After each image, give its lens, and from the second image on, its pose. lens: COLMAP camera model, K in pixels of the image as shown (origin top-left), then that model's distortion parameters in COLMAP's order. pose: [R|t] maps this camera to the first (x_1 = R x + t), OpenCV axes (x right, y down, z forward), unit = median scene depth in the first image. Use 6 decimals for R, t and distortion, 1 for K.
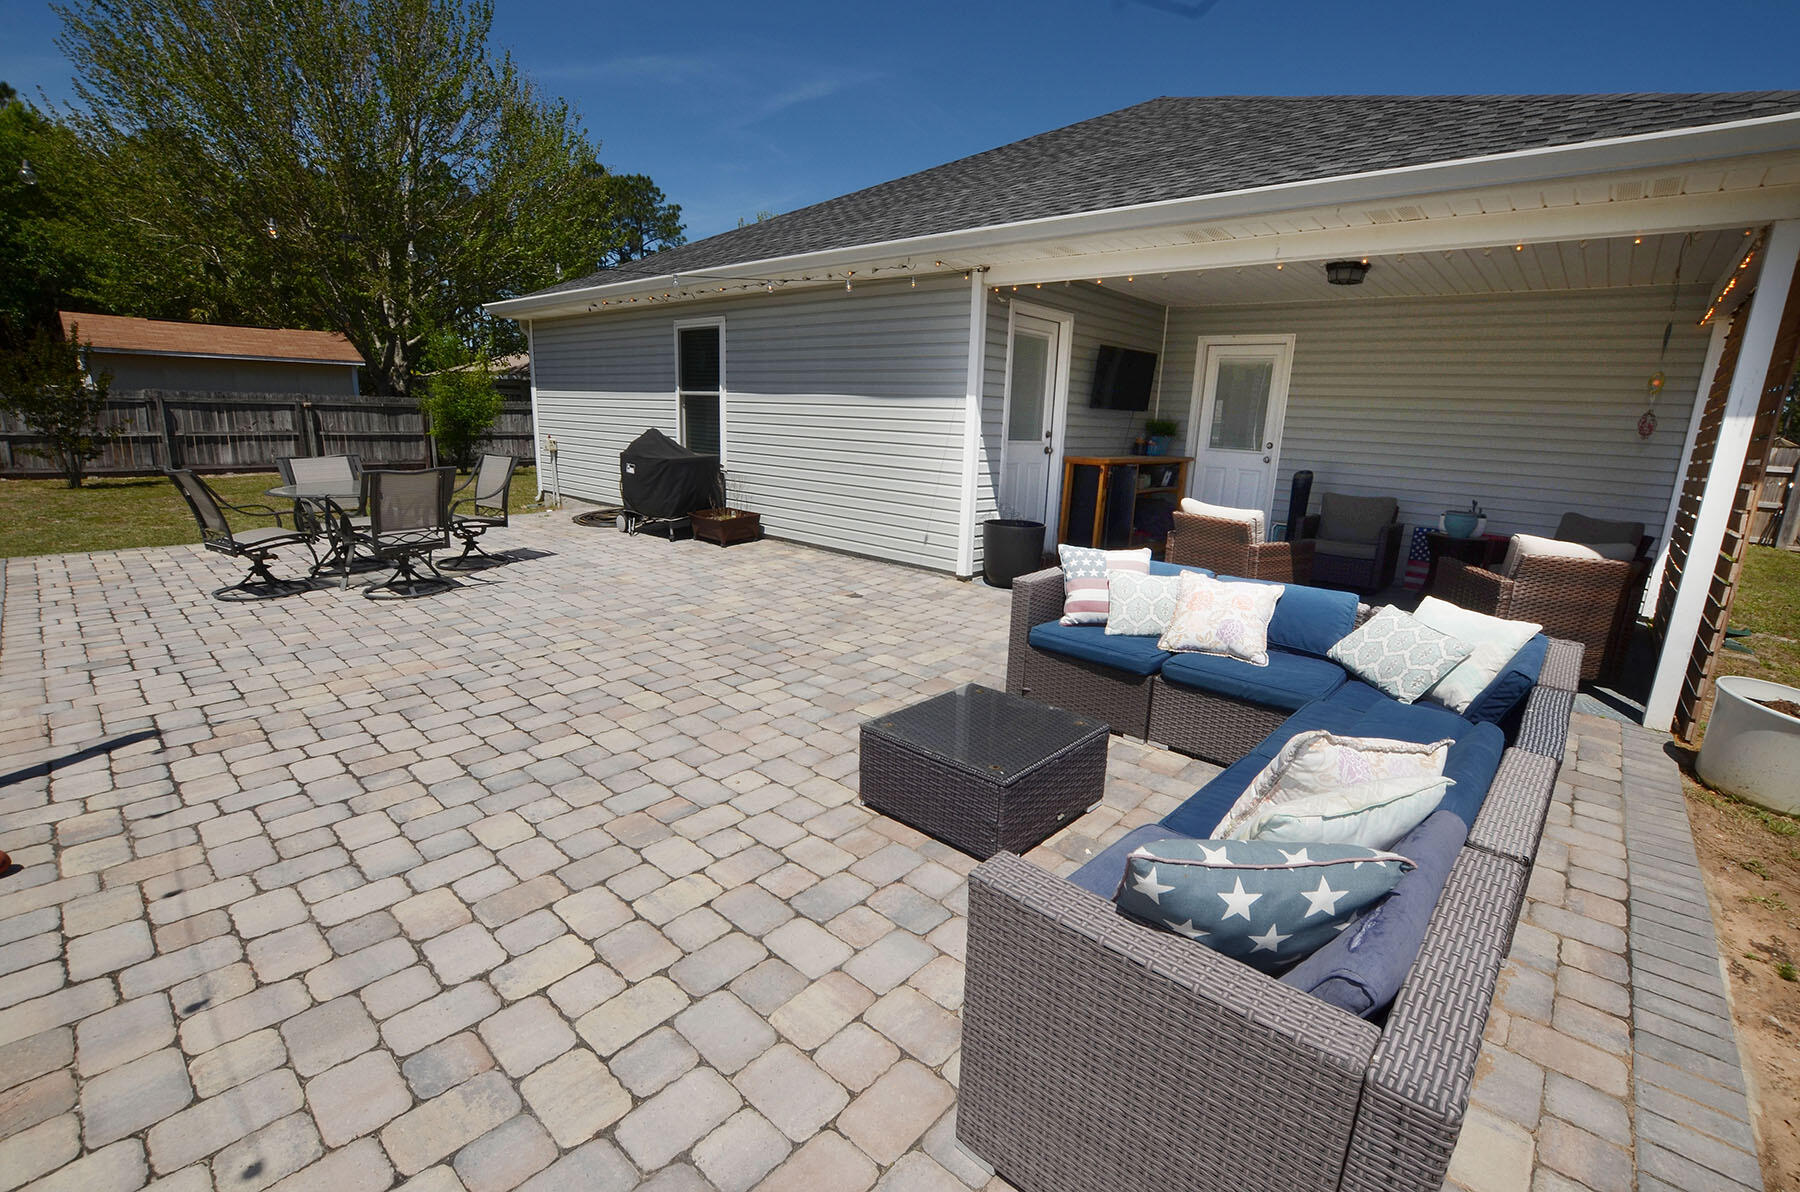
lens RADIAL K [[780.3, 0, 906.6], [0, 780.3, 602.0], [0, 0, 1]] dist [-0.030726, 0.002071]
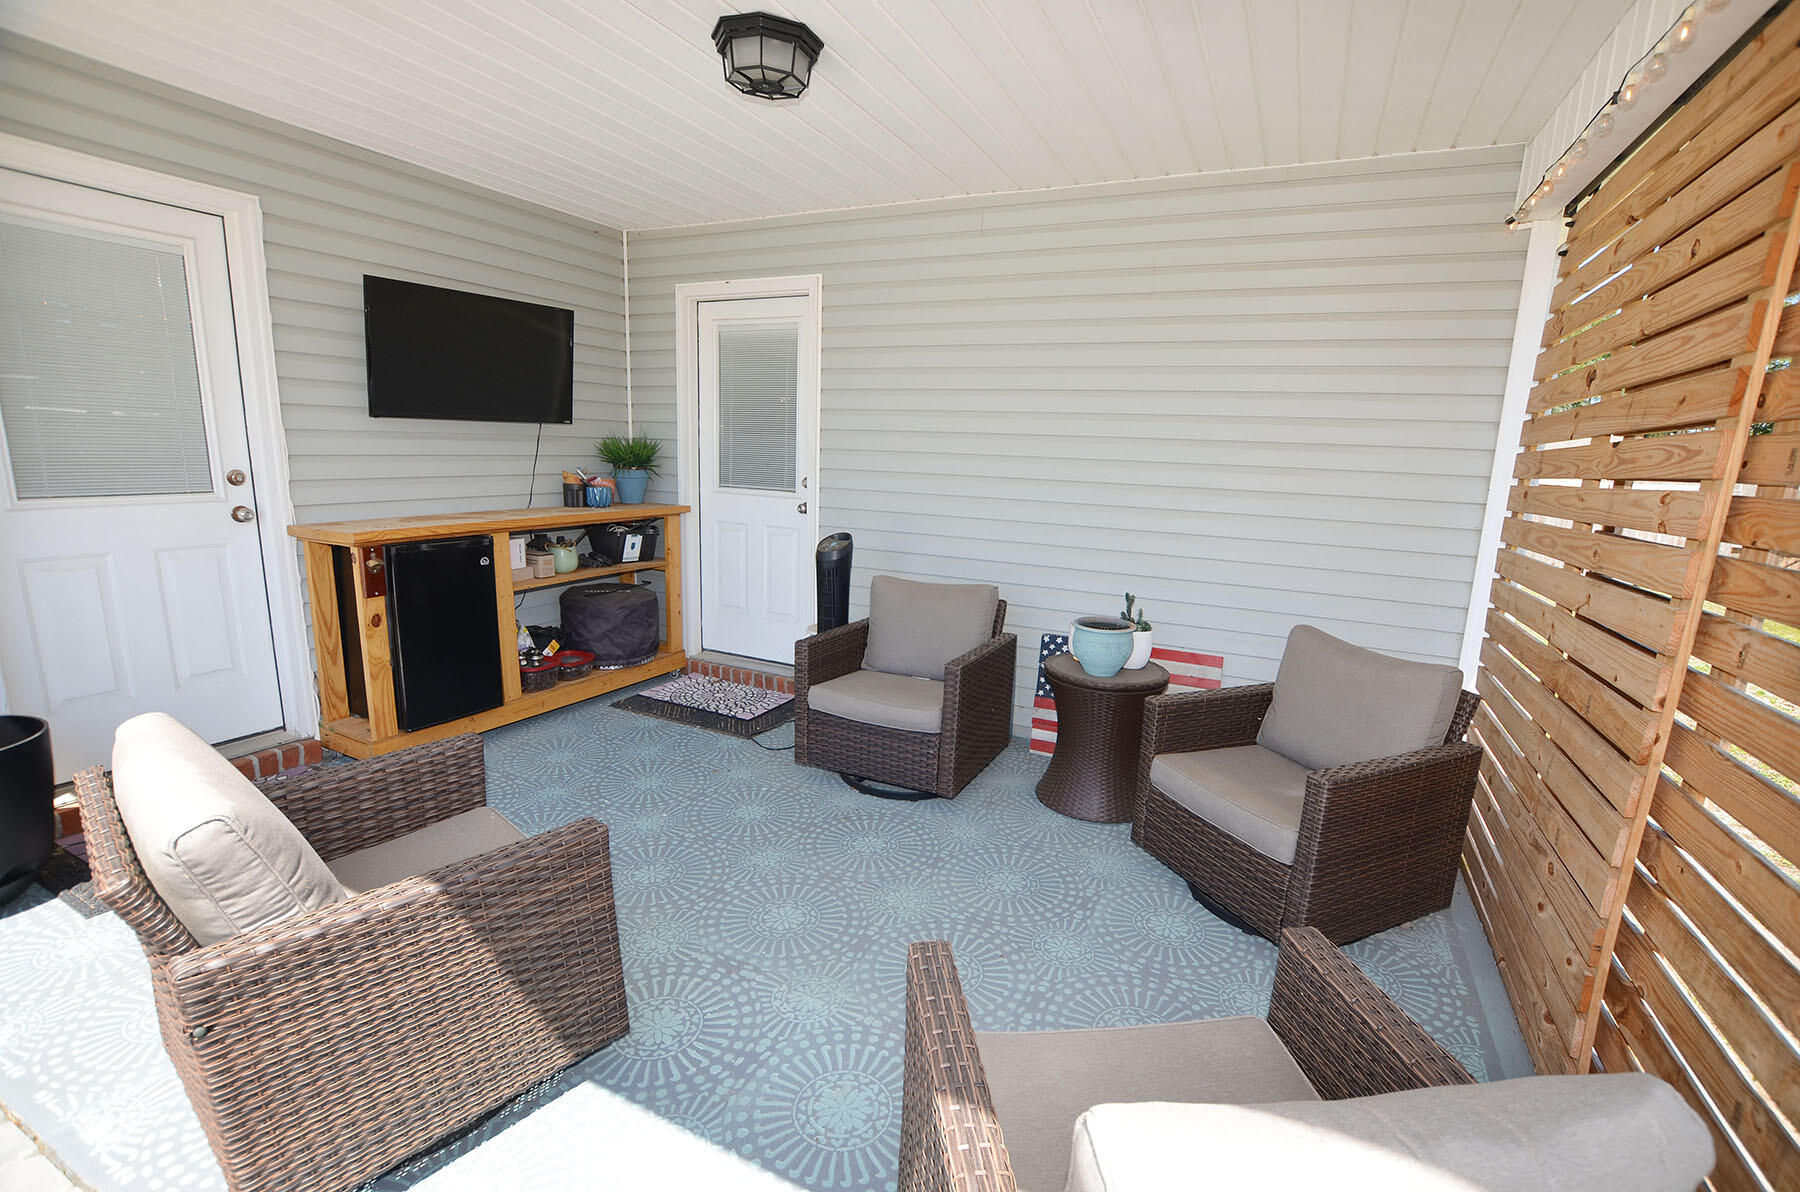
lens RADIAL K [[780.3, 0, 896.0], [0, 780.3, 598.4], [0, 0, 1]] dist [-0.030726, 0.002071]
pose [[0.965230, -0.058325, 0.254811, 0.406831], [0.065176, 0.997702, -0.018520, -0.112596], [-0.253145, 0.034484, 0.966813, 0.482051]]
